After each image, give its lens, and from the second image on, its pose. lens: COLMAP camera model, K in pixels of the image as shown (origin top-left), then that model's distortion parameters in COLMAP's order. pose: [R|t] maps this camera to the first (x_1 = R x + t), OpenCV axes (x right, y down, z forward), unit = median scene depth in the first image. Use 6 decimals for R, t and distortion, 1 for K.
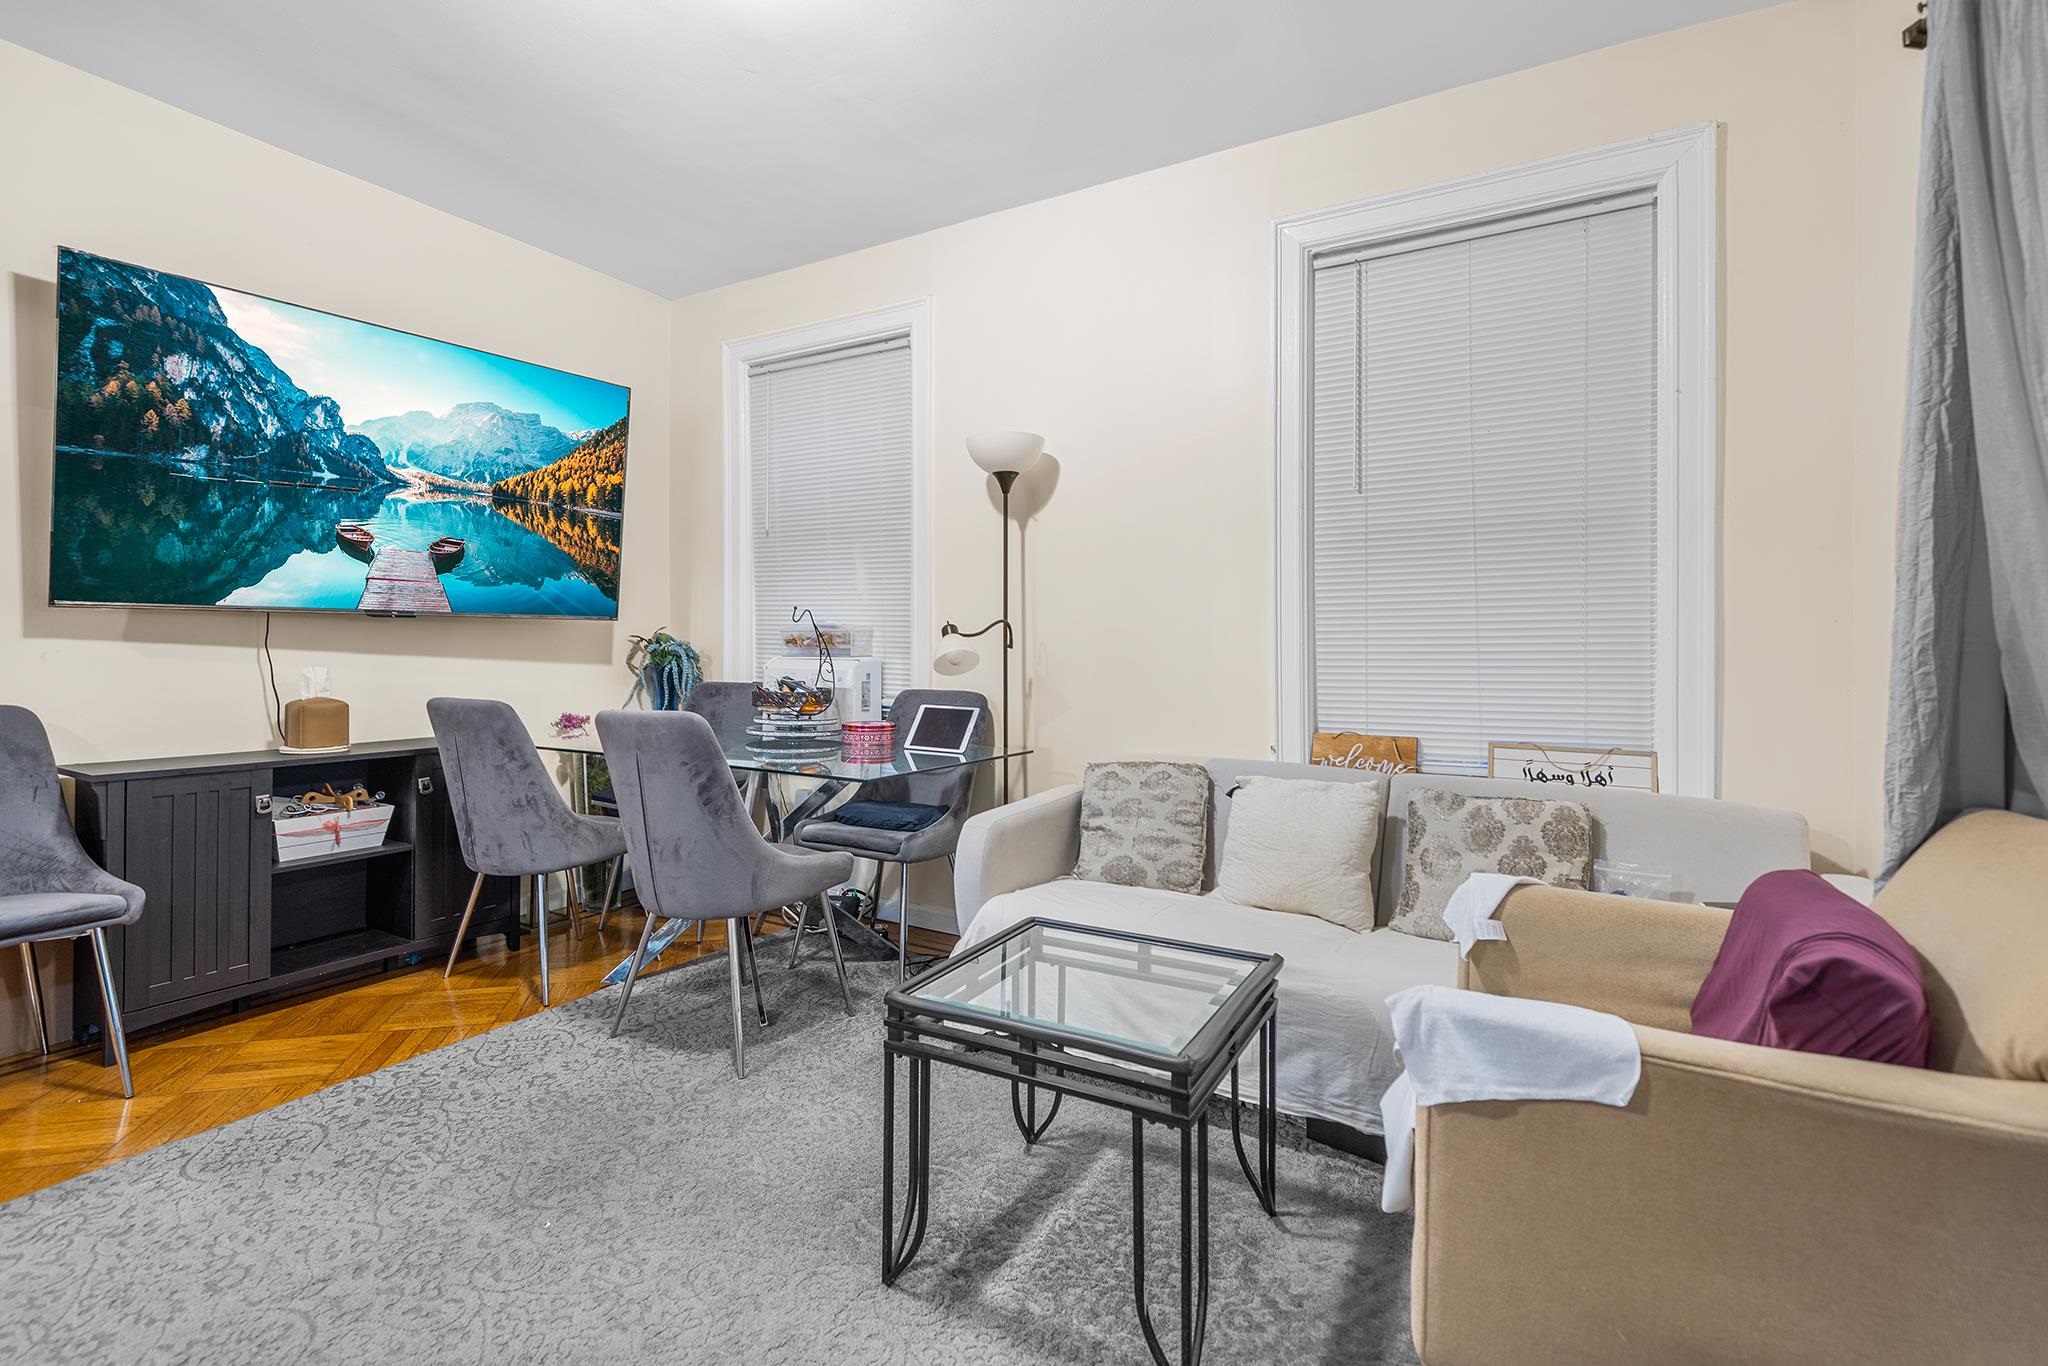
lens RADIAL K [[936.2, 0, 1003.7], [0, 936.2, 648.4], [0, 0, 1]] dist [0.004351, 0.000221]
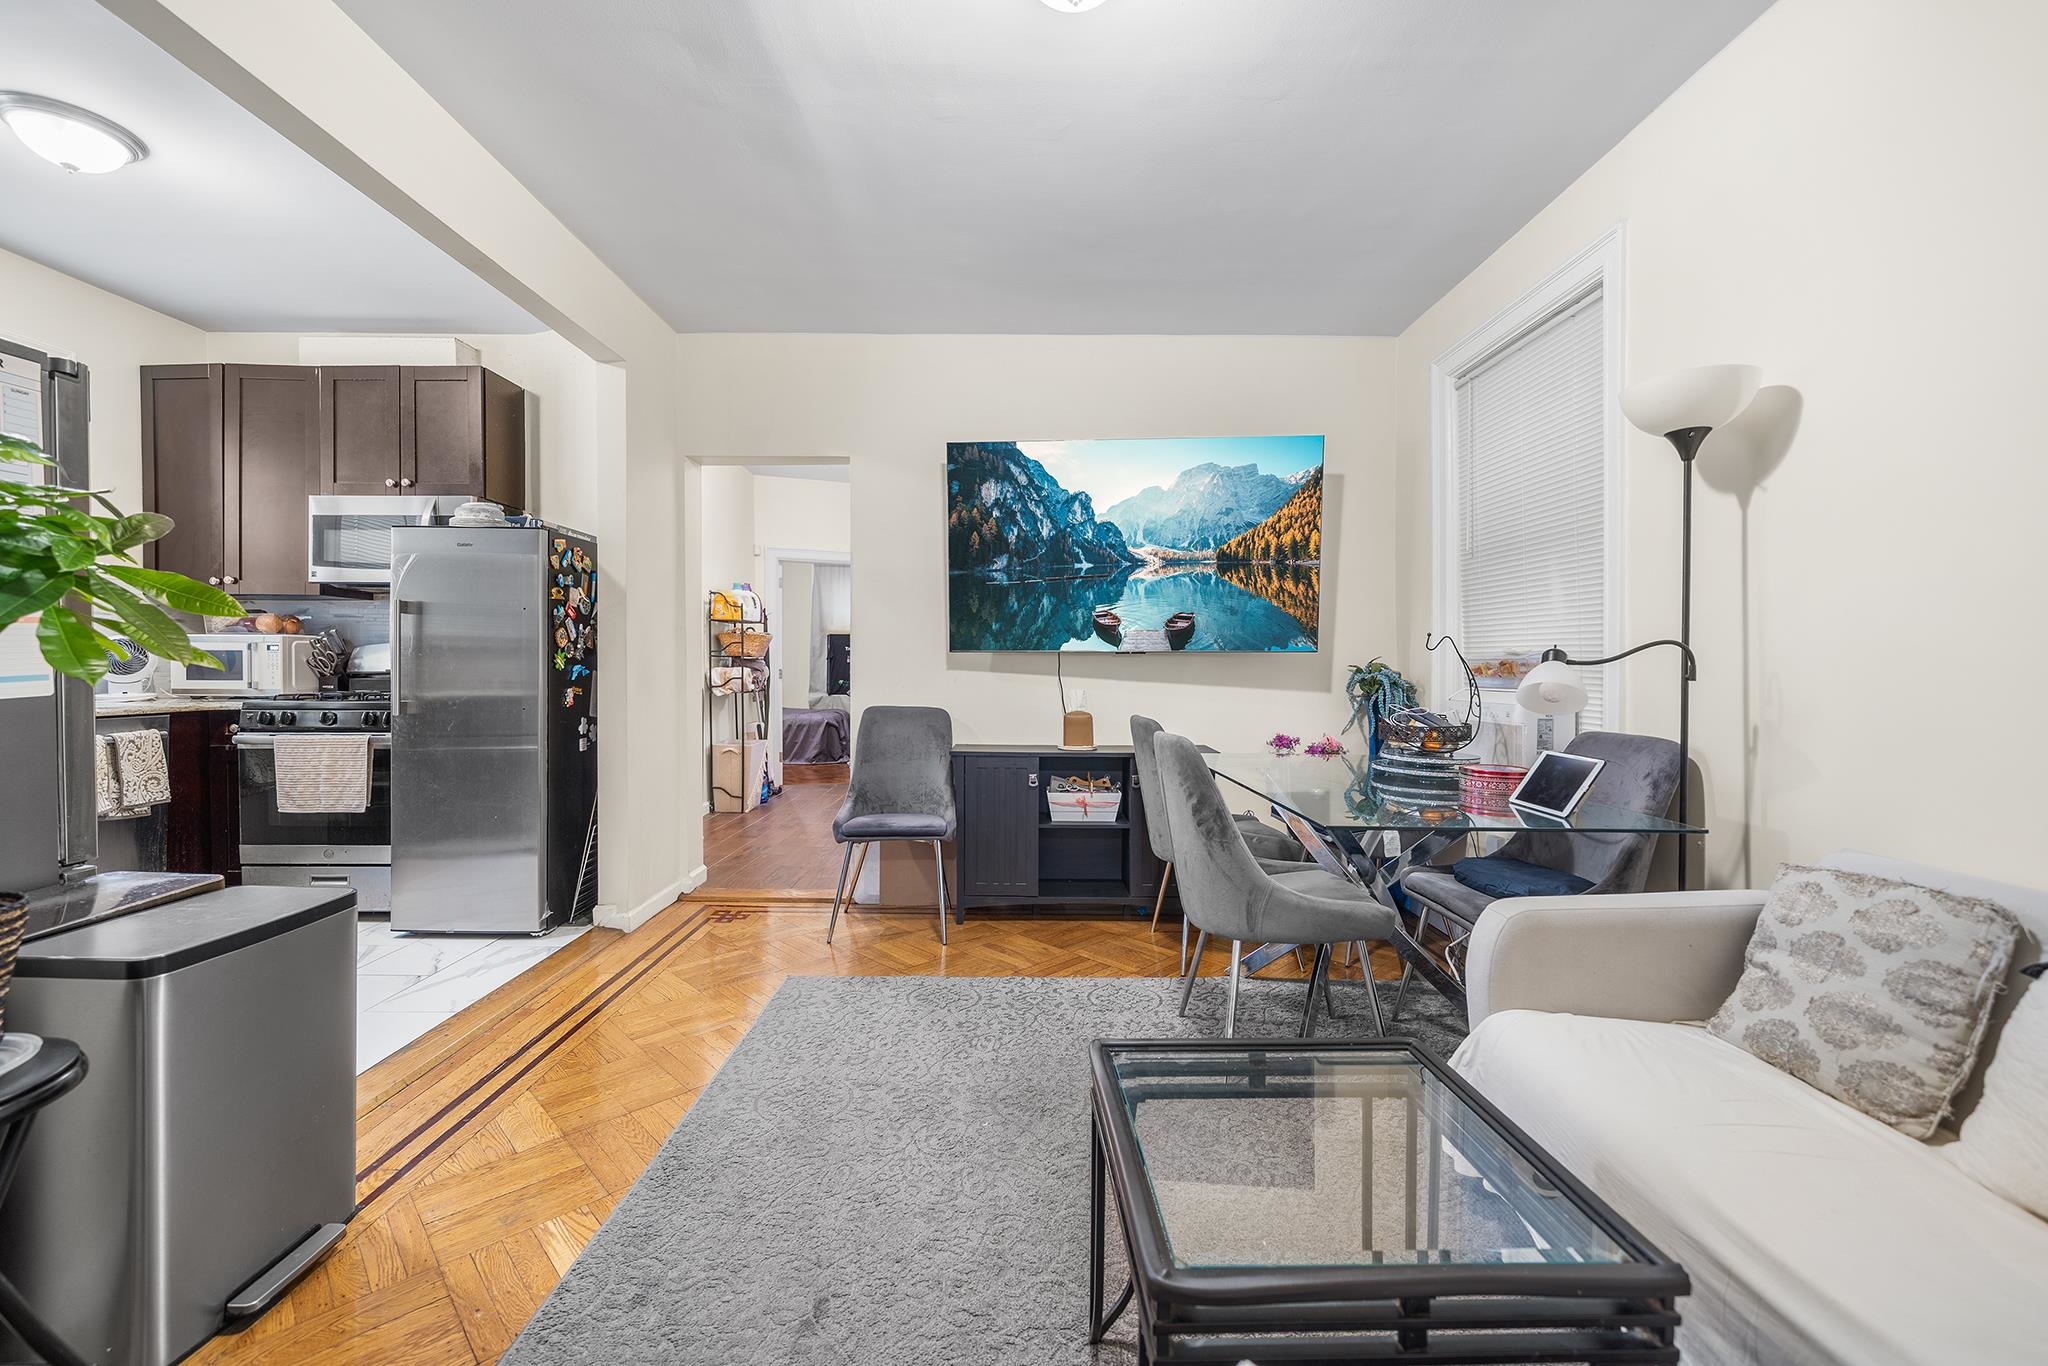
lens RADIAL K [[829.9, 0, 1027.4], [0, 829.9, 681.9], [0, 0, 1]] dist [-0.002075, -0.000695]
pose [[0.517137, 0.009549, -0.855849, 0.321270], [-0.004538, 0.999954, 0.008414, -0.002204], [0.855891, -0.000468, 0.517157, 0.288385]]
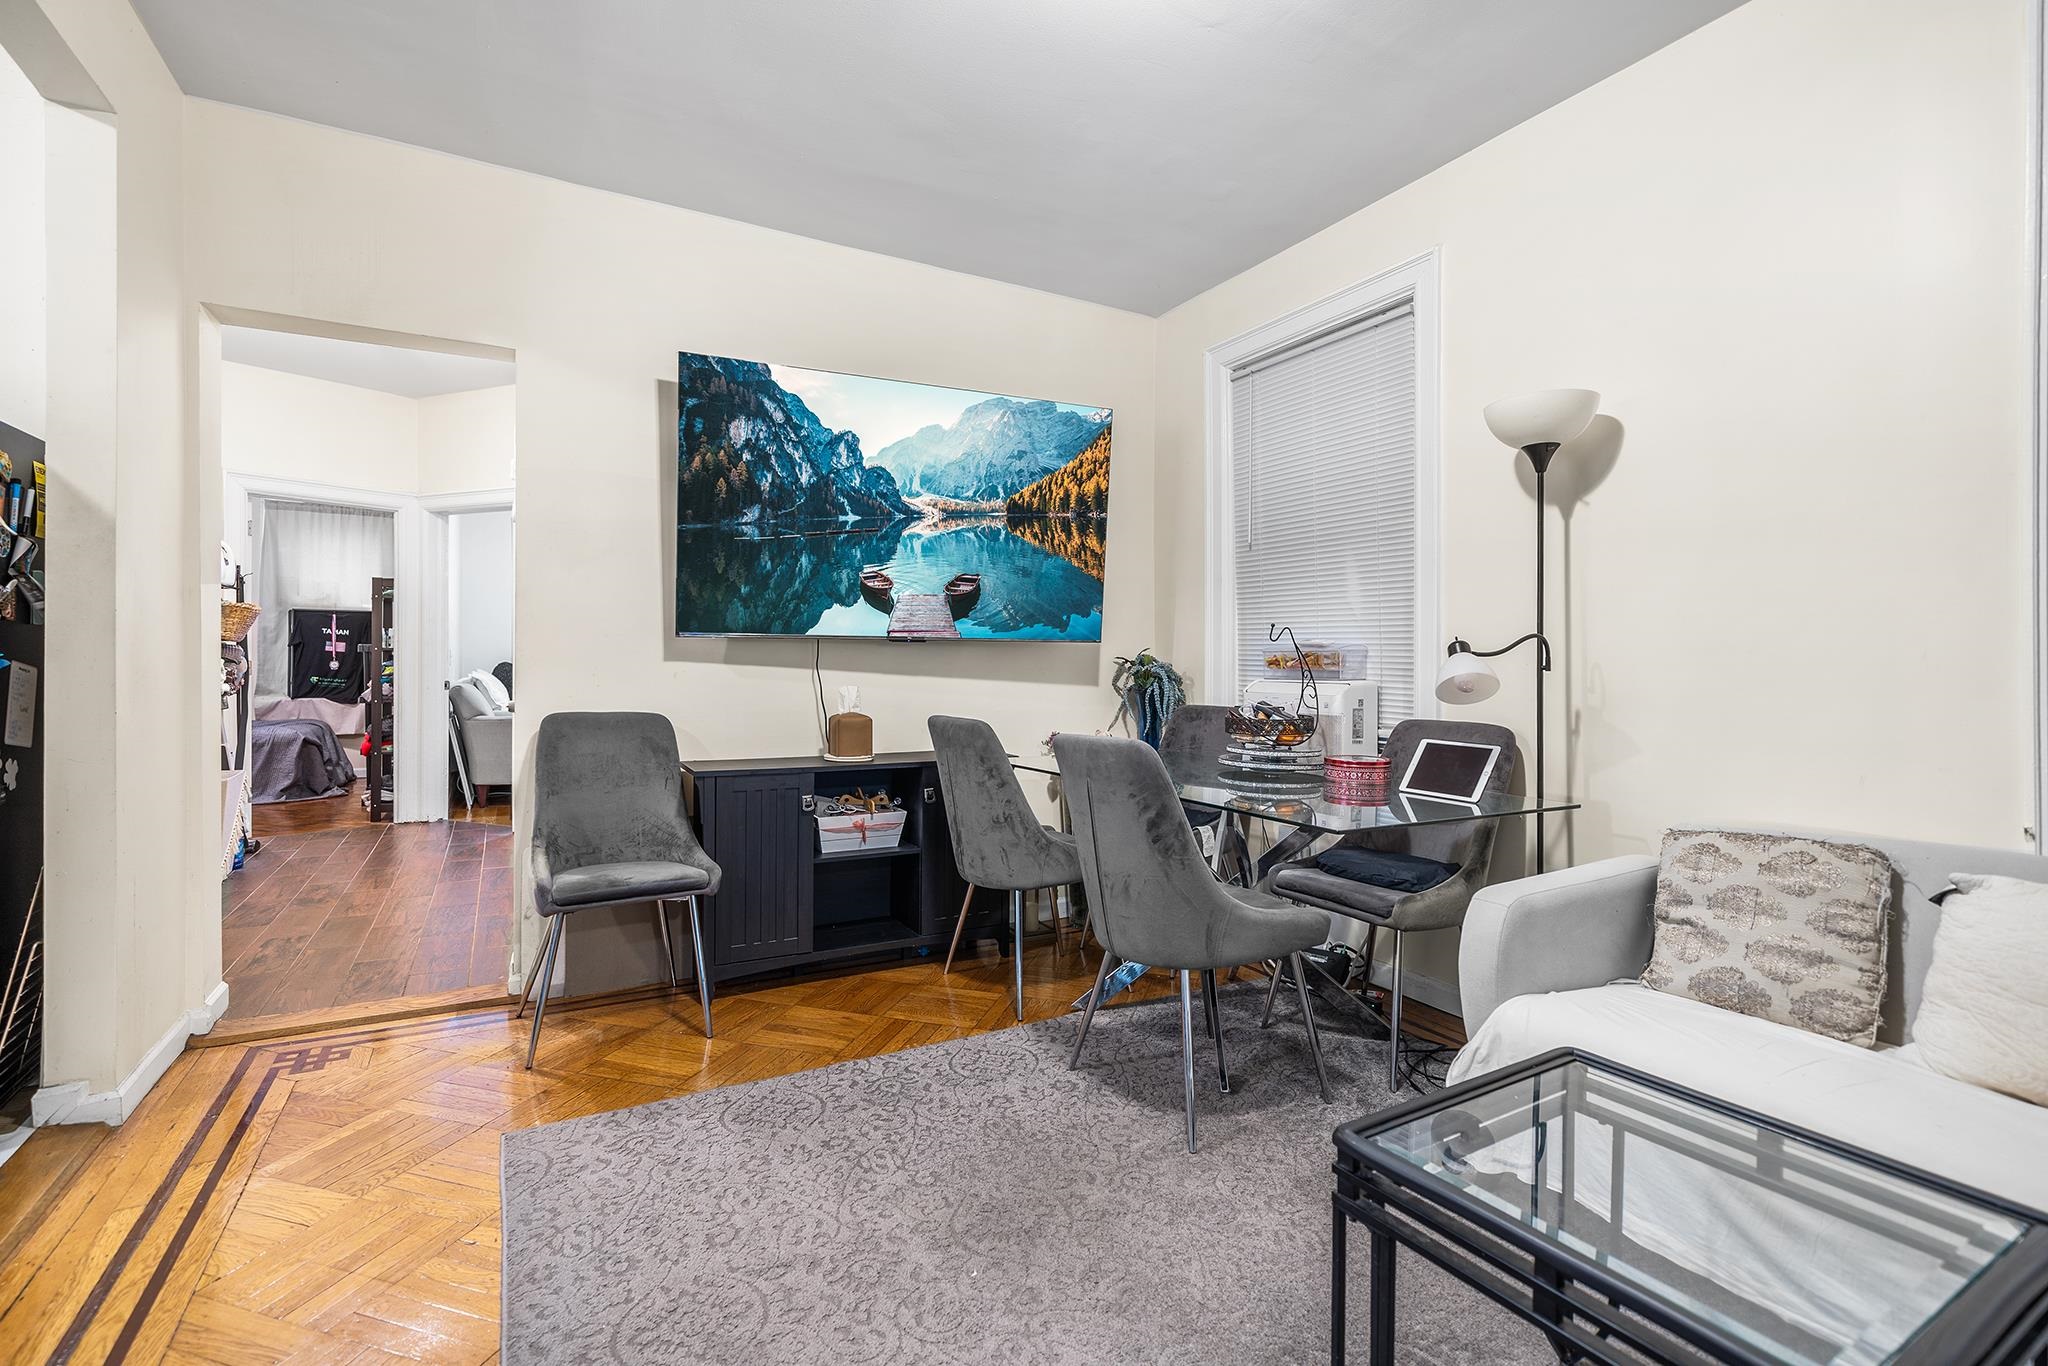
lens RADIAL K [[922.6, 0, 1019.4], [0, 922.6, 670.7], [0, 0, 1]] dist [-0.001024, 0.000601]
pose [[0.864179, 0.001906, -0.503181, 0.015700], [-0.001362, 0.999998, 0.001449, -0.000728], [0.503183, -0.000567, 0.864180, 0.132784]]
